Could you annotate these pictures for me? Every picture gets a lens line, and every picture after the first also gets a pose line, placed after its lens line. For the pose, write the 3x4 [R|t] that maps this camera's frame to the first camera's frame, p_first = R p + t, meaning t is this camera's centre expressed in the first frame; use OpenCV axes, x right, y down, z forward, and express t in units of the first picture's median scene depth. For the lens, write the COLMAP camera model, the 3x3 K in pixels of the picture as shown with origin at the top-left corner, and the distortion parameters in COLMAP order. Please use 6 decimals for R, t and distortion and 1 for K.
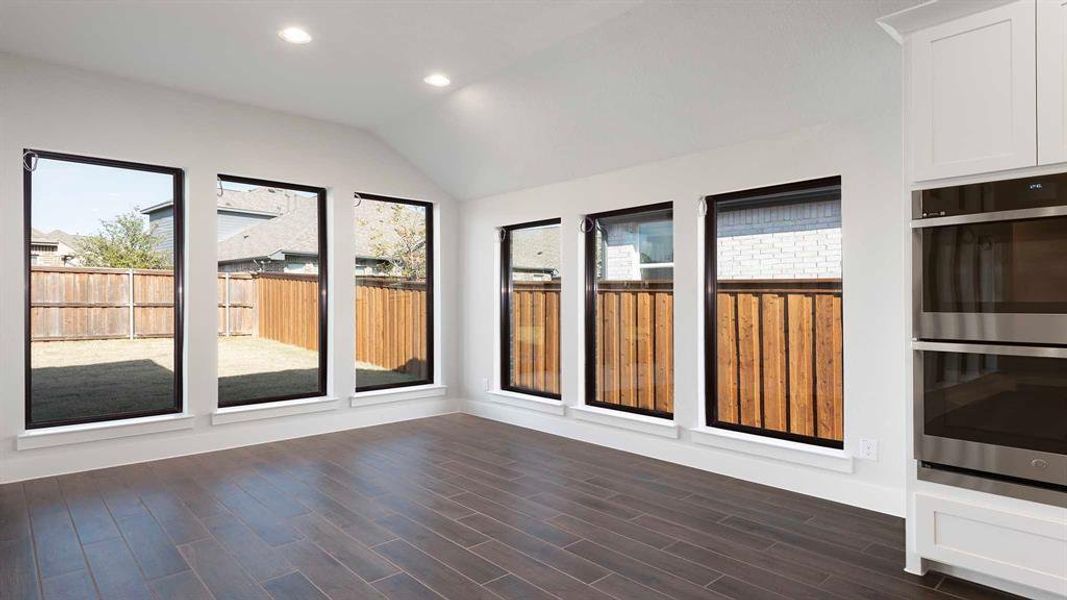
lens RADIAL K [[614.1, 0, 537.4], [0, 614.1, 295.3], [0, 0, 1]] dist [0.001970, 0.000504]
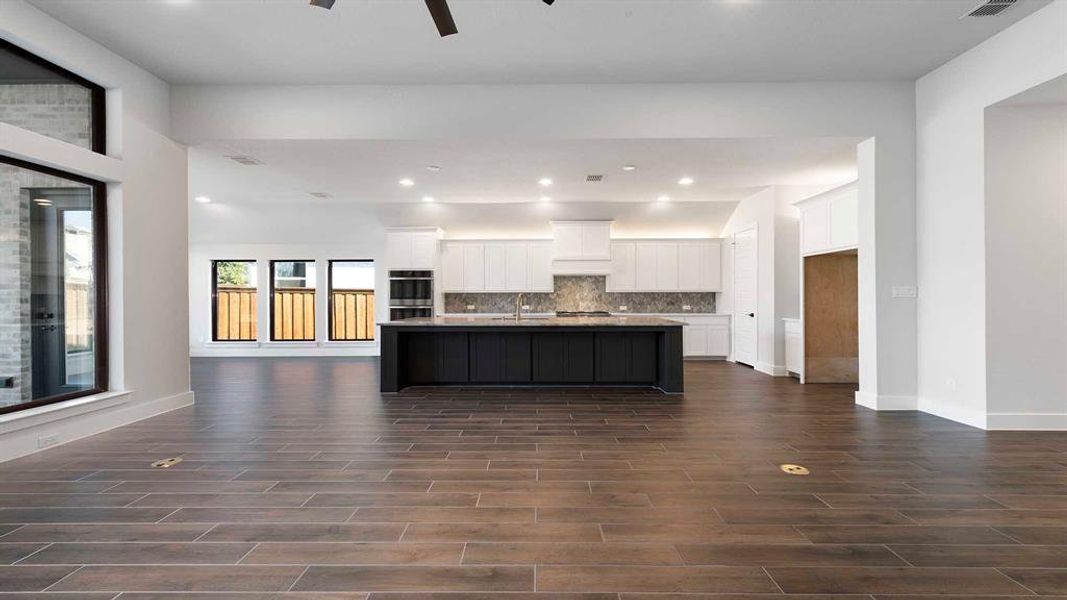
lens RADIAL K [[415.7, 0, 537.5], [0, 415.7, 296.1], [0, 0, 1]] dist [0.000797, 0.000045]
pose [[0.683918, 0.001395, 0.729557, -0.344581], [-0.005979, 0.999975, 0.003693, -0.005073], [-0.729534, -0.006887, 0.683910, -0.748362]]
